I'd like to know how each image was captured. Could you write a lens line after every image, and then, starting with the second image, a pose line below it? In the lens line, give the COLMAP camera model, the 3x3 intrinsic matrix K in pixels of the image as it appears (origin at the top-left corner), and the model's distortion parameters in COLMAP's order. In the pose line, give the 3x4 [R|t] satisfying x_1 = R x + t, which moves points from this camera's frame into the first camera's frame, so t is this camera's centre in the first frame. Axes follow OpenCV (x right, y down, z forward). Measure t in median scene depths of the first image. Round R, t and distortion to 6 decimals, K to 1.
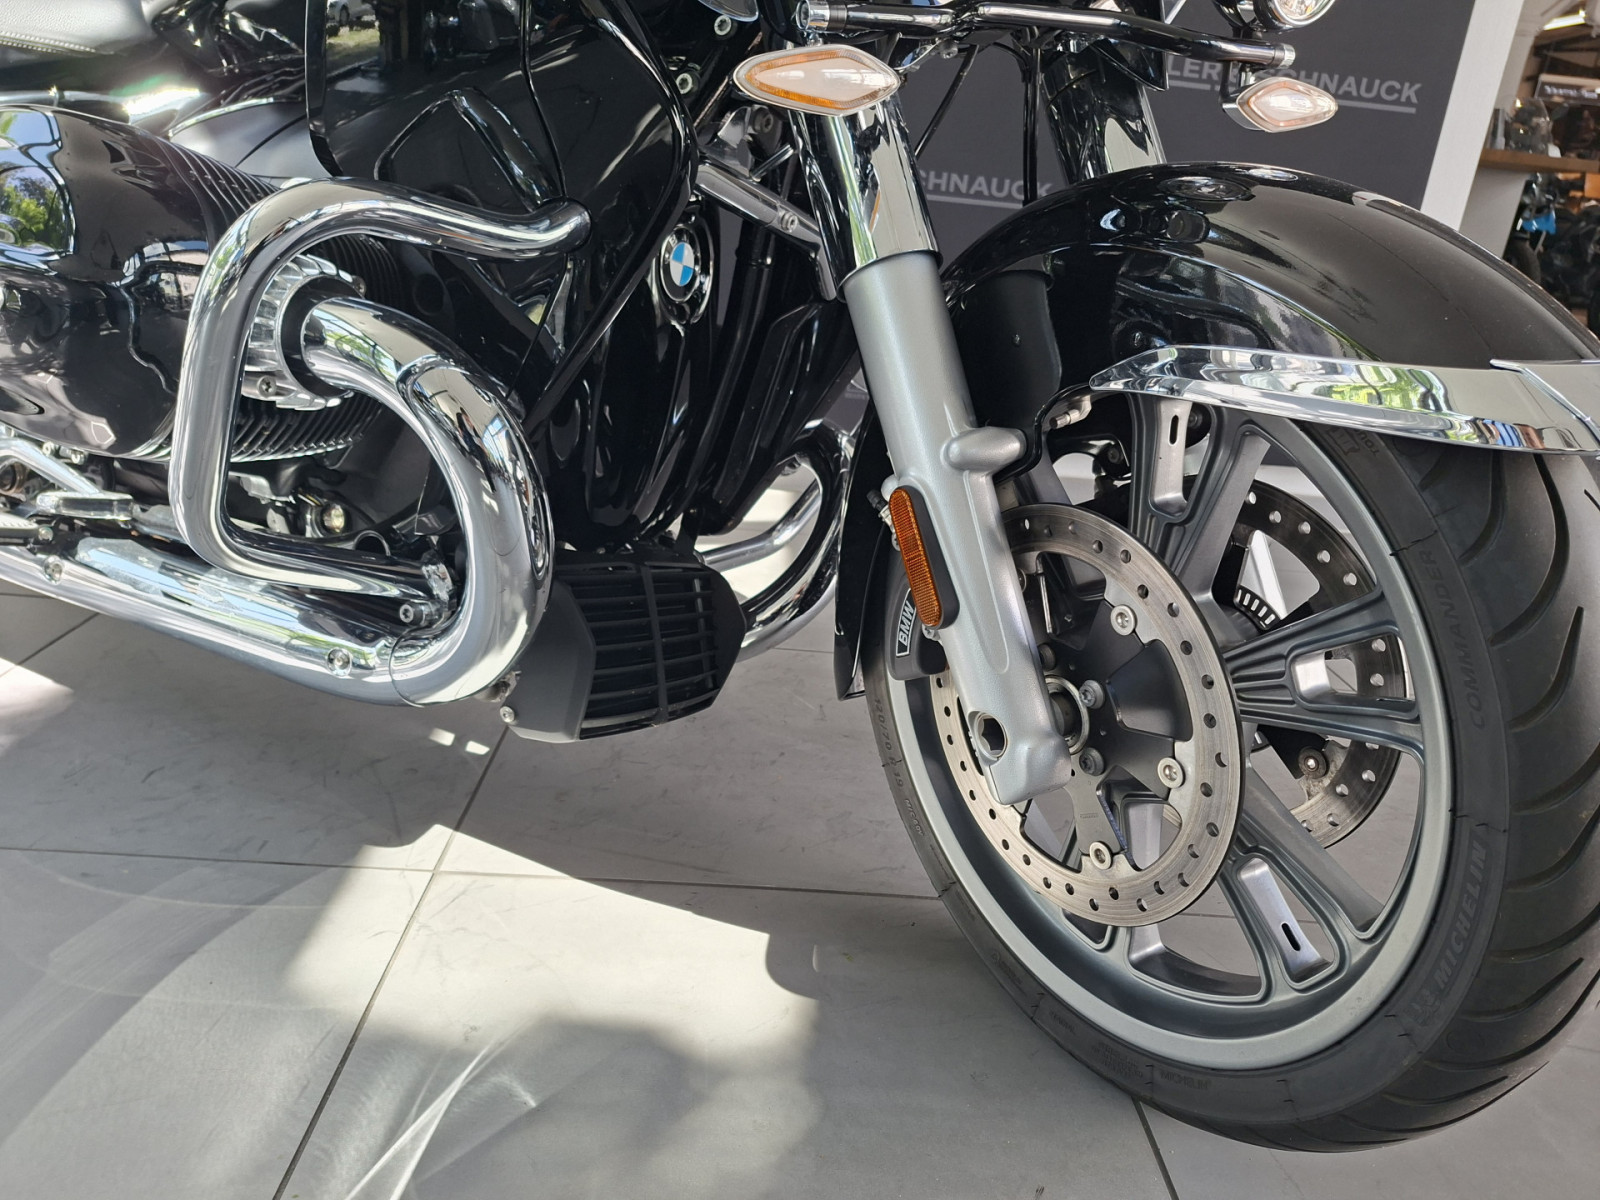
lens RADIAL K [[1080.3, 0, 802.8], [0, 1080.3, 594.8], [0, 0, 1]] dist [0.044249, -0.031779]
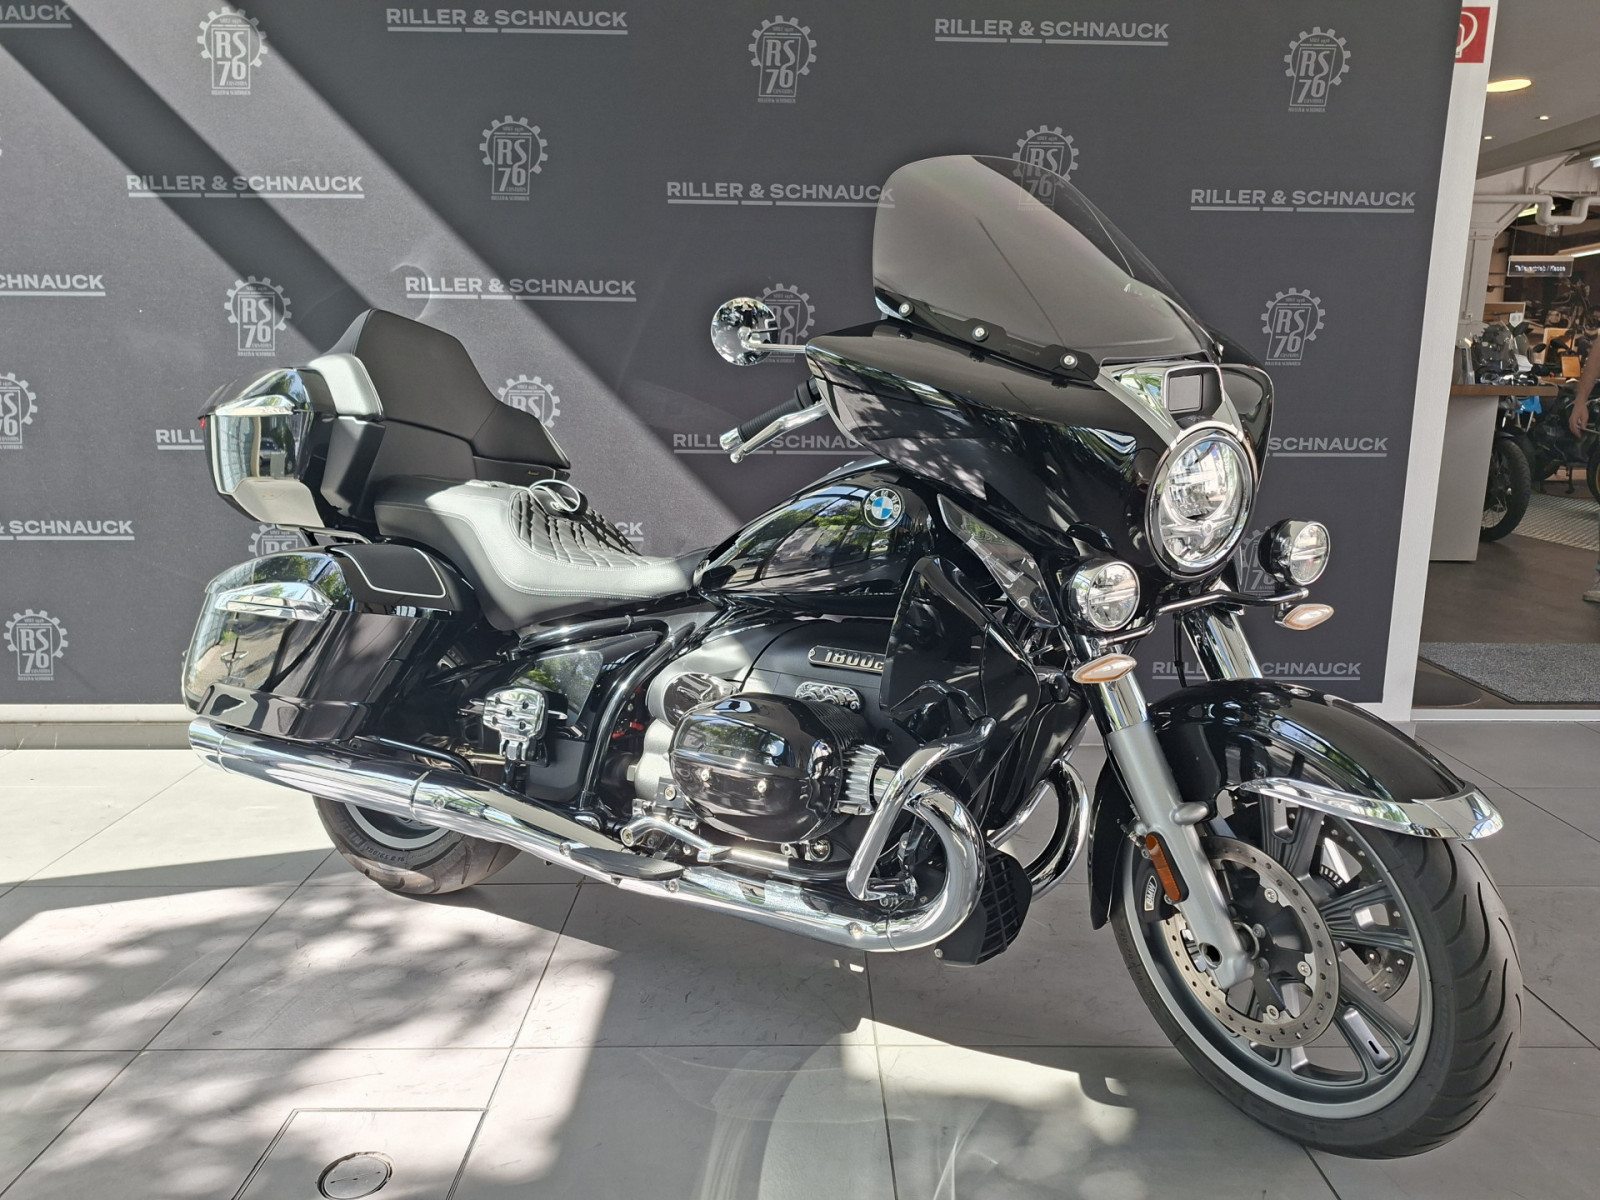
lens RADIAL K [[1080.3, 0, 800.7], [0, 1080.3, 603.7], [0, 0, 1]] dist [0.044249, -0.031779]
pose [[0.996566, -0.076207, -0.032393, -0.475457], [0.070442, 0.985844, -0.152148, -0.260369], [0.043530, 0.149343, 0.987827, -1.154657]]
